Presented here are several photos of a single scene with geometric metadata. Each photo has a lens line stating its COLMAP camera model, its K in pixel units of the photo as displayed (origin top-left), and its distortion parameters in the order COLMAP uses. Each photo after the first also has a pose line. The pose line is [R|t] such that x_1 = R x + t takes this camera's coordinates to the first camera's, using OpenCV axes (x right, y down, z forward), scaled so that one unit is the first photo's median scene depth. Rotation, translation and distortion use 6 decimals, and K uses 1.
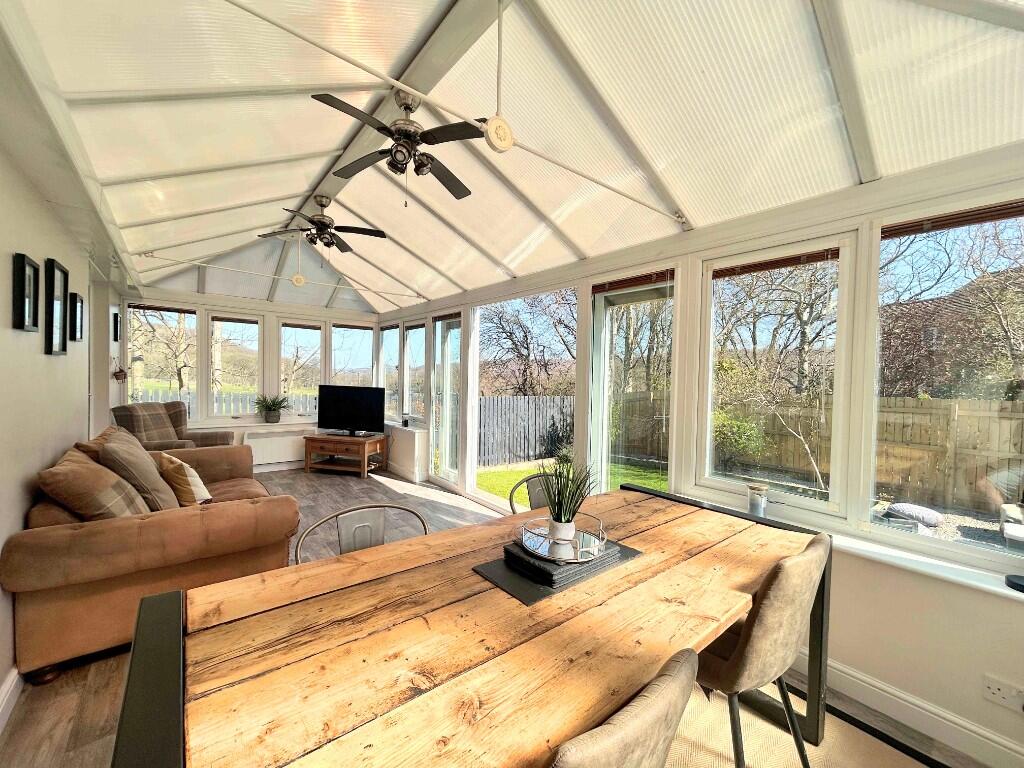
lens RADIAL K [[410.0, 0, 512.0], [0, 410.0, 384.0], [0, 0, 1]] dist [-0.001969, 0.000388]
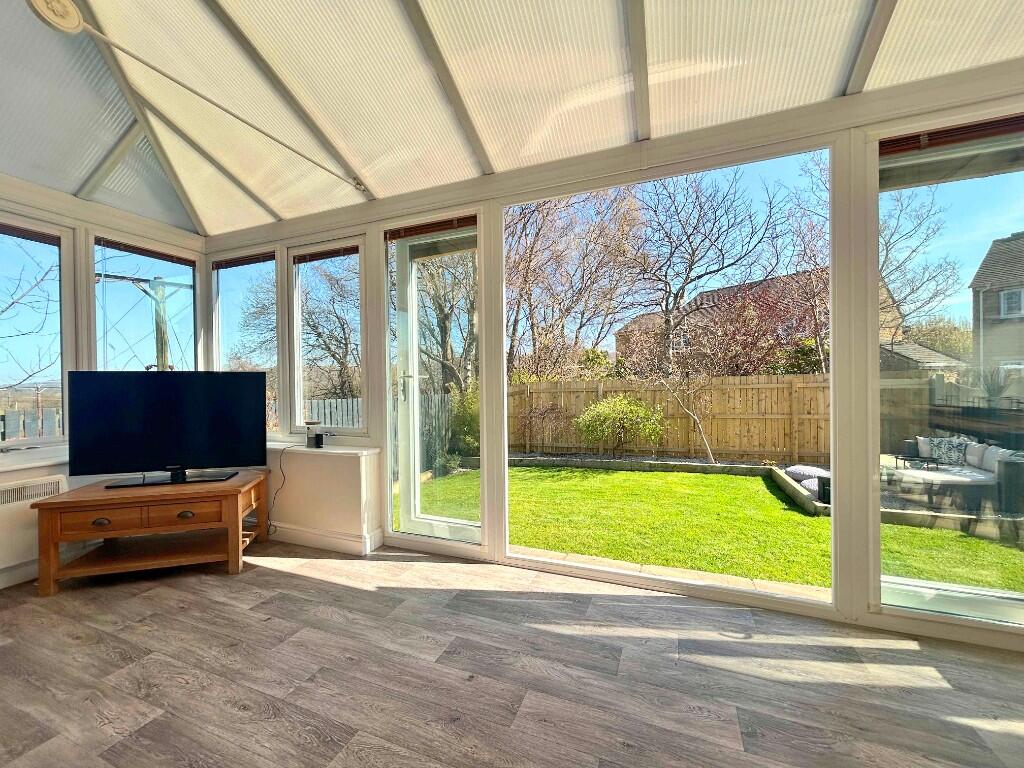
lens RADIAL K [[410.0, 0, 512.0], [0, 410.0, 384.0], [0, 0, 1]] dist [-0.001969, 0.000388]
pose [[0.872039, -0.038954, 0.487884, -0.306508], [0.045048, 0.998985, -0.000758, 0.038188], [-0.487359, 0.022639, 0.872908, 0.456268]]
